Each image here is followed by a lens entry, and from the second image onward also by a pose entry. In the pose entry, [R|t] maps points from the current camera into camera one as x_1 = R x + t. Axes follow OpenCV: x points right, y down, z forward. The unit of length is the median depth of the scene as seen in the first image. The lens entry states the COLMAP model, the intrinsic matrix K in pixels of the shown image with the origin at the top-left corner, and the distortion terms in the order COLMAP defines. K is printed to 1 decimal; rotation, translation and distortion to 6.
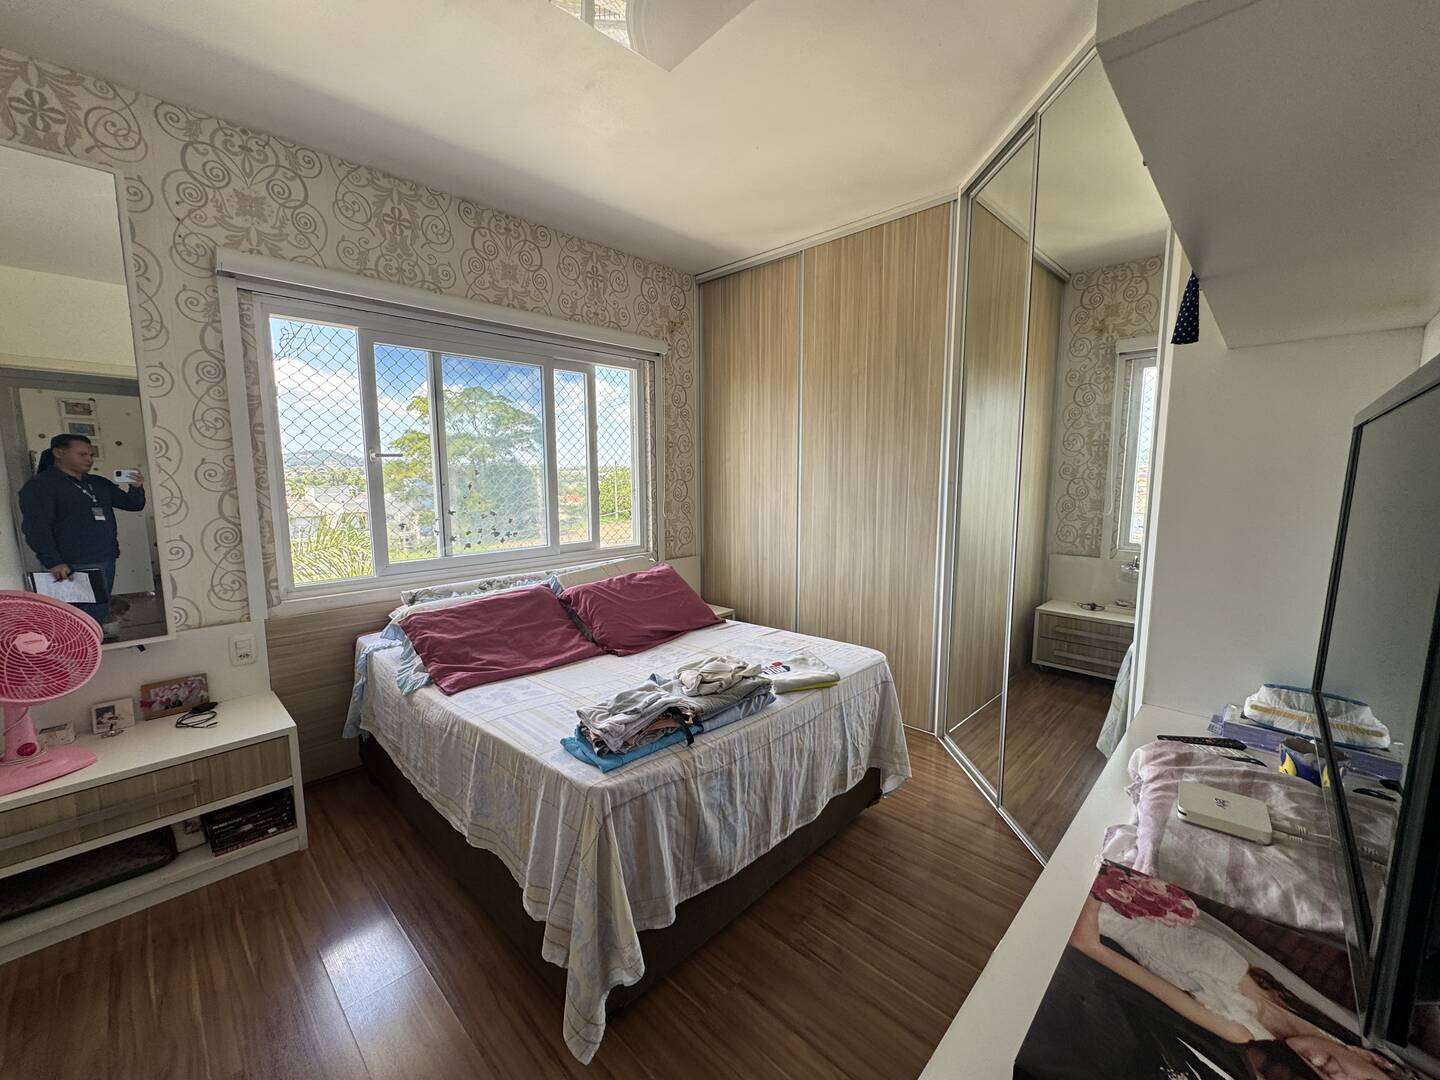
lens RADIAL K [[574.8, 0, 716.6], [0, 574.8, 540.5], [0, 0, 1]] dist [-0.000234, -0.000082]
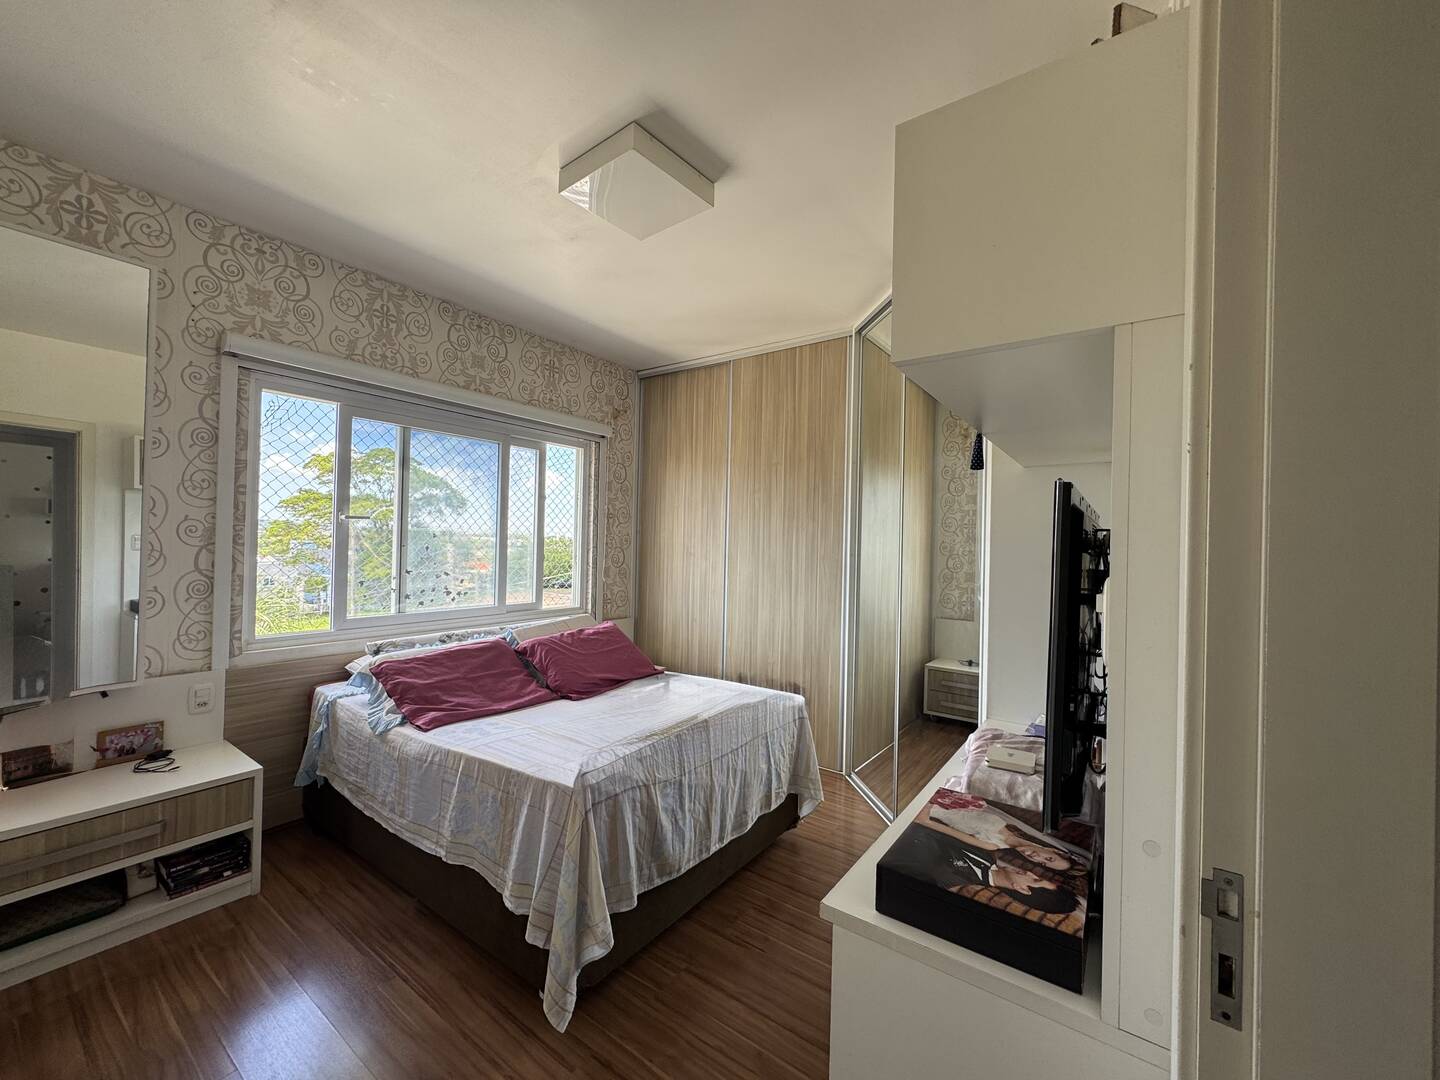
lens RADIAL K [[574.8, 0, 716.6], [0, 574.8, 540.5], [0, 0, 1]] dist [-0.000234, -0.000082]
pose [[0.989320, 0.027273, 0.143186, -0.061323], [-0.009340, 0.992182, -0.124446, 0.027969], [-0.145461, 0.121780, 0.981841, -0.188713]]
